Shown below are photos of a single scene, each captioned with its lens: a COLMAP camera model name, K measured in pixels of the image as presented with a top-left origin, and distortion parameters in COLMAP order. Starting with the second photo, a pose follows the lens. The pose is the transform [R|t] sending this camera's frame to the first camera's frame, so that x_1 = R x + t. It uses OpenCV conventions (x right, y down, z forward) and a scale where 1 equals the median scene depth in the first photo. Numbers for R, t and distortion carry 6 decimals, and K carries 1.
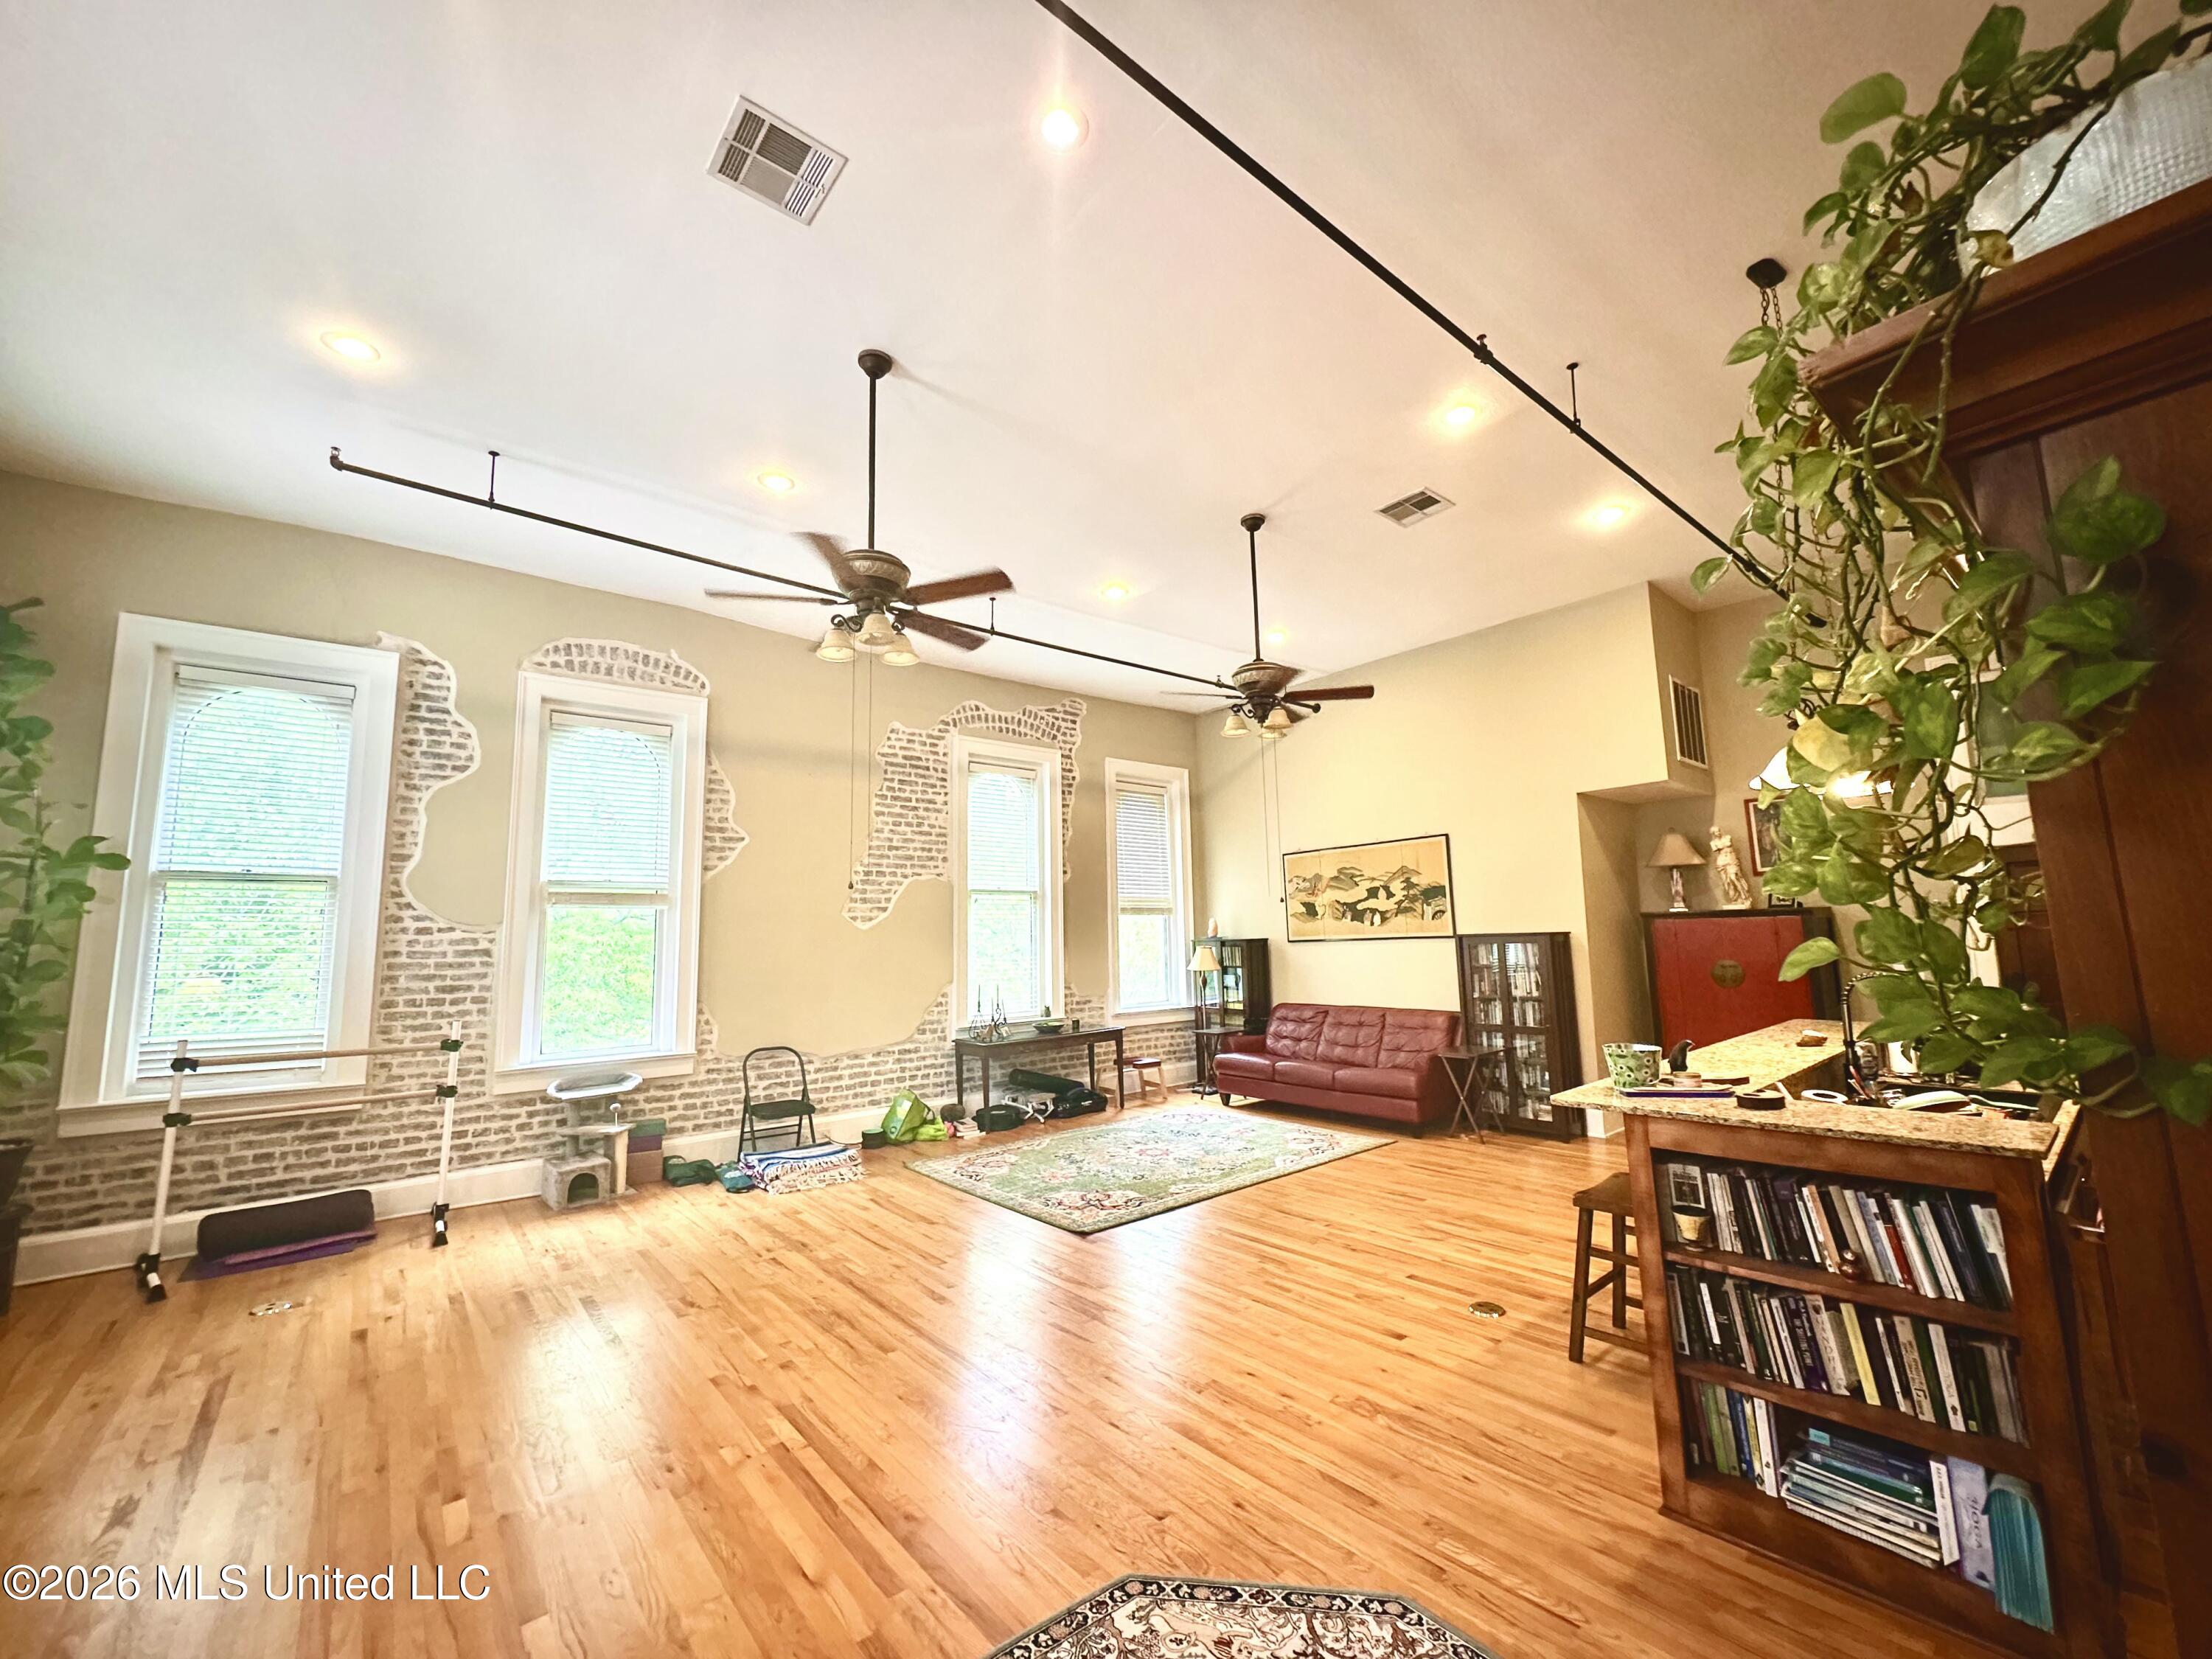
lens RADIAL K [[878.7, 0, 1106.1], [0, 878.7, 832.1], [0, 0, 1]] dist [-0.003174, 0.001122]
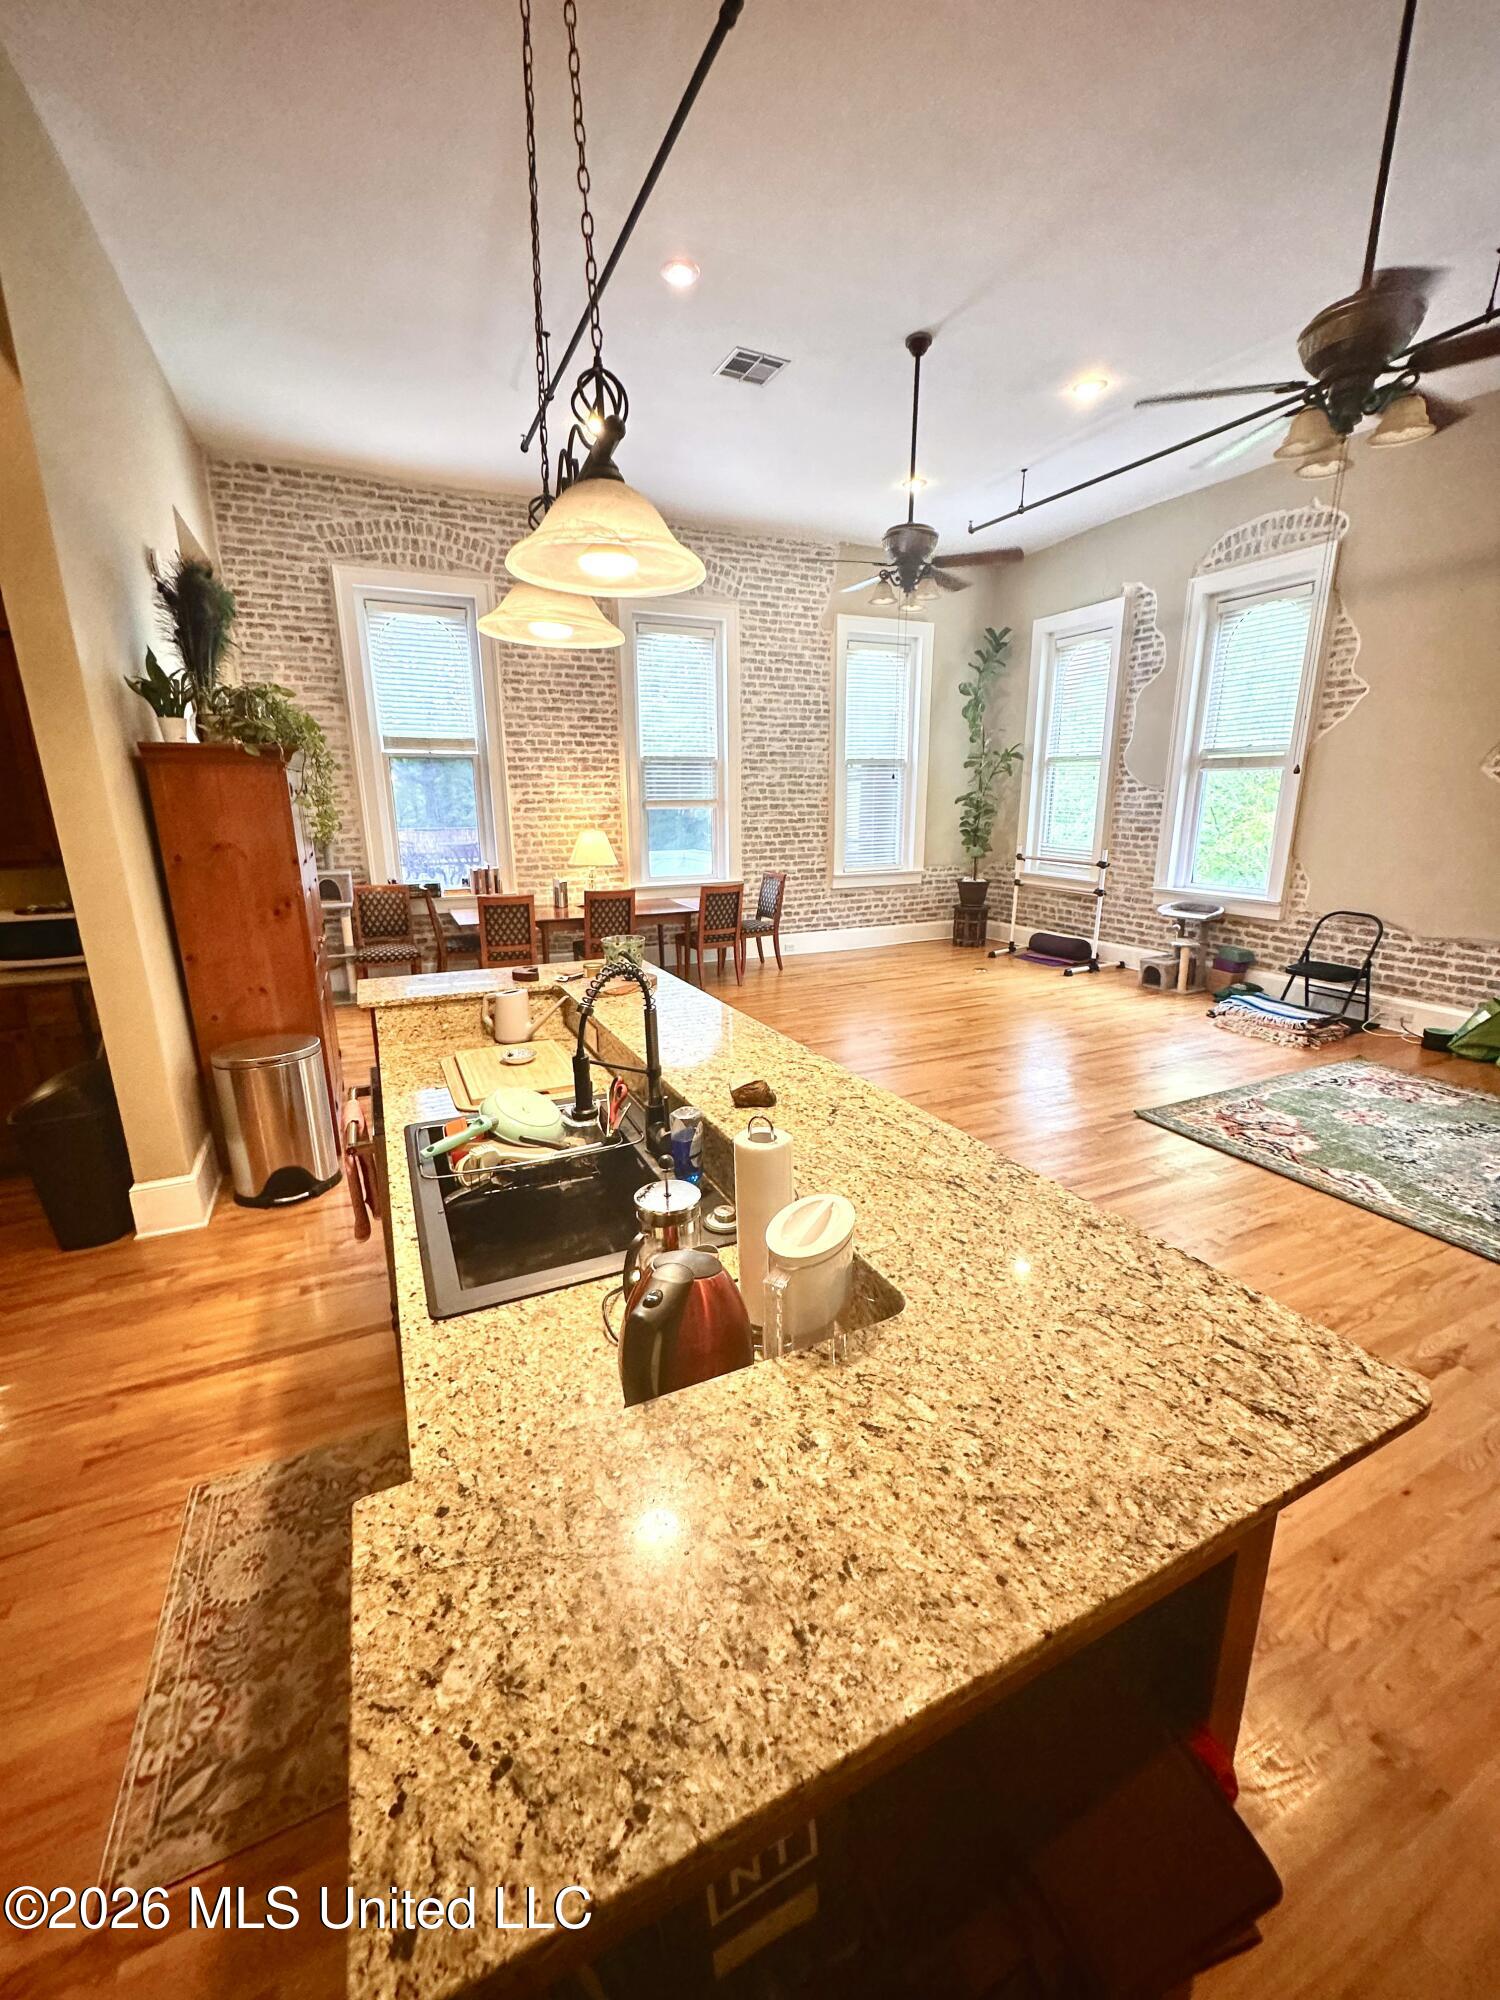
lens RADIAL K [[794.5, 0, 753.9], [0, 794.5, 1000.8], [0, 0, 1]] dist [-0.003174, 0.001122]
pose [[-0.239660, 0.268109, -0.933103, 0.683552], [0.132638, 0.961143, 0.242098, 0.038860], [0.961754, -0.065743, -0.265909, 0.629029]]
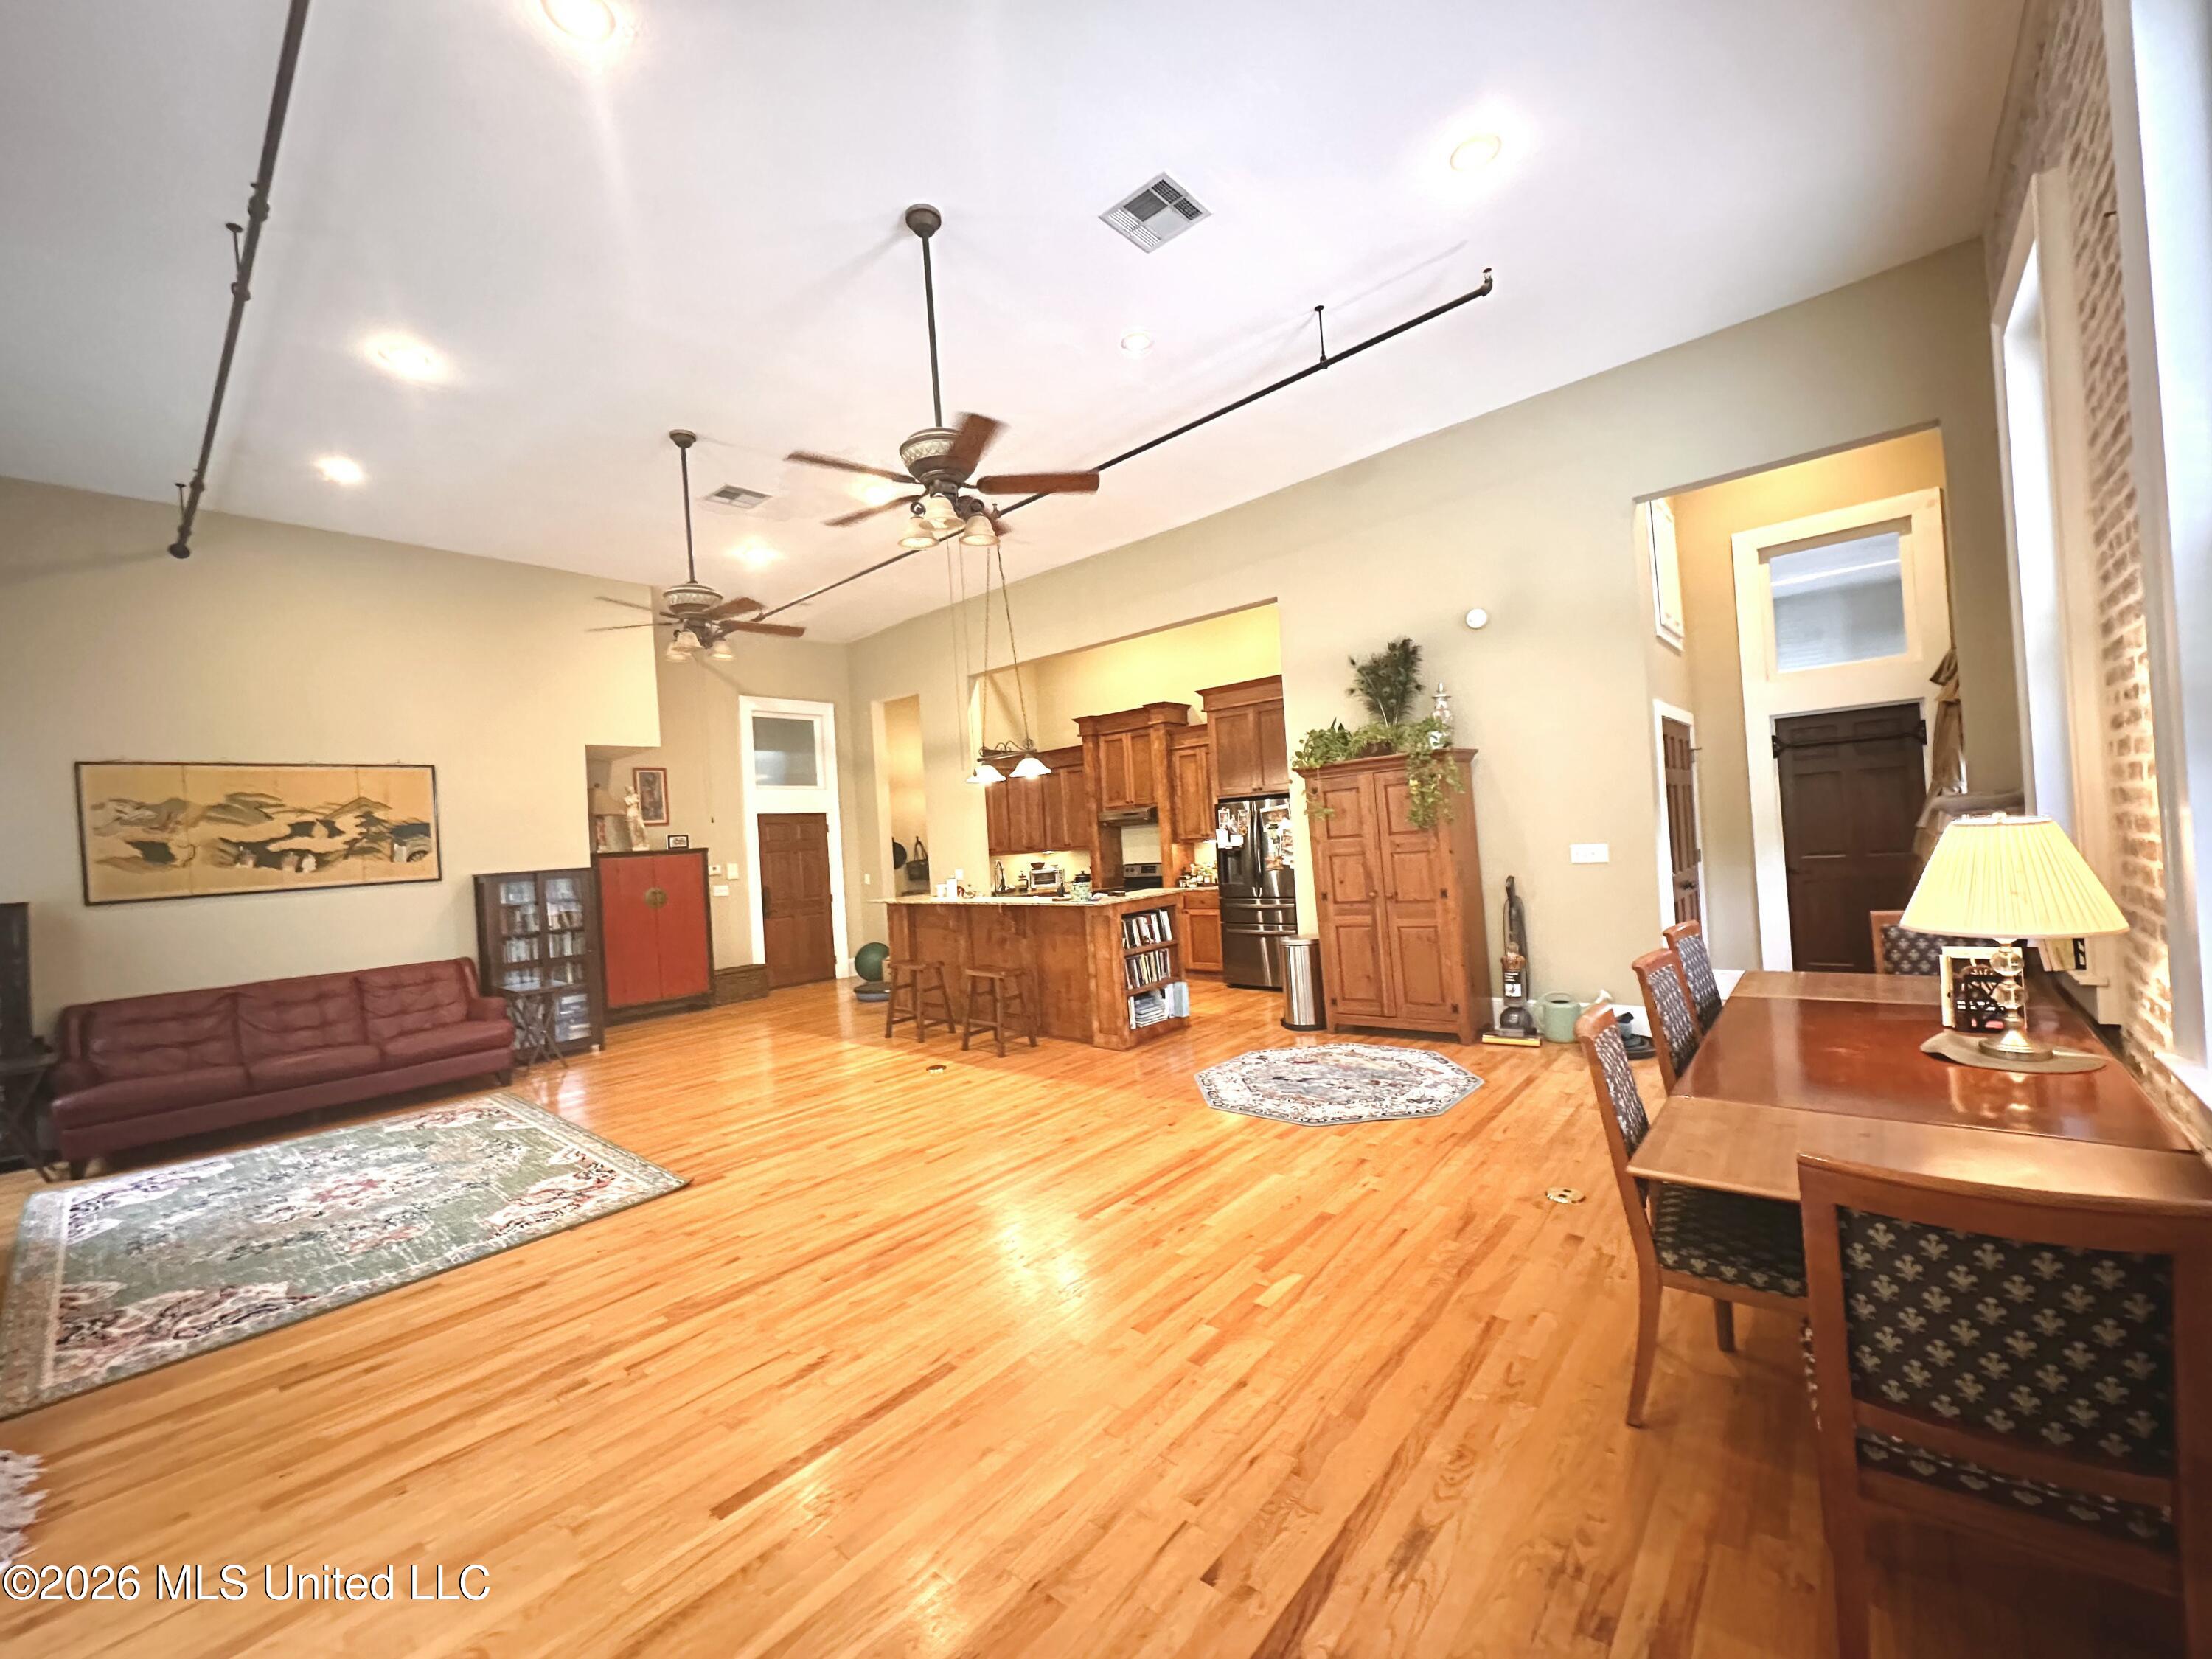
lens RADIAL K [[878.7, 0, 1104.4], [0, 878.7, 827.1], [0, 0, 1]] dist [-0.003174, 0.001122]
pose [[-0.161124, 0.046188, 0.985853, -0.742858], [-0.052284, 0.997102, -0.055260, 0.096885], [-0.985548, -0.060448, -0.158242, 0.571371]]
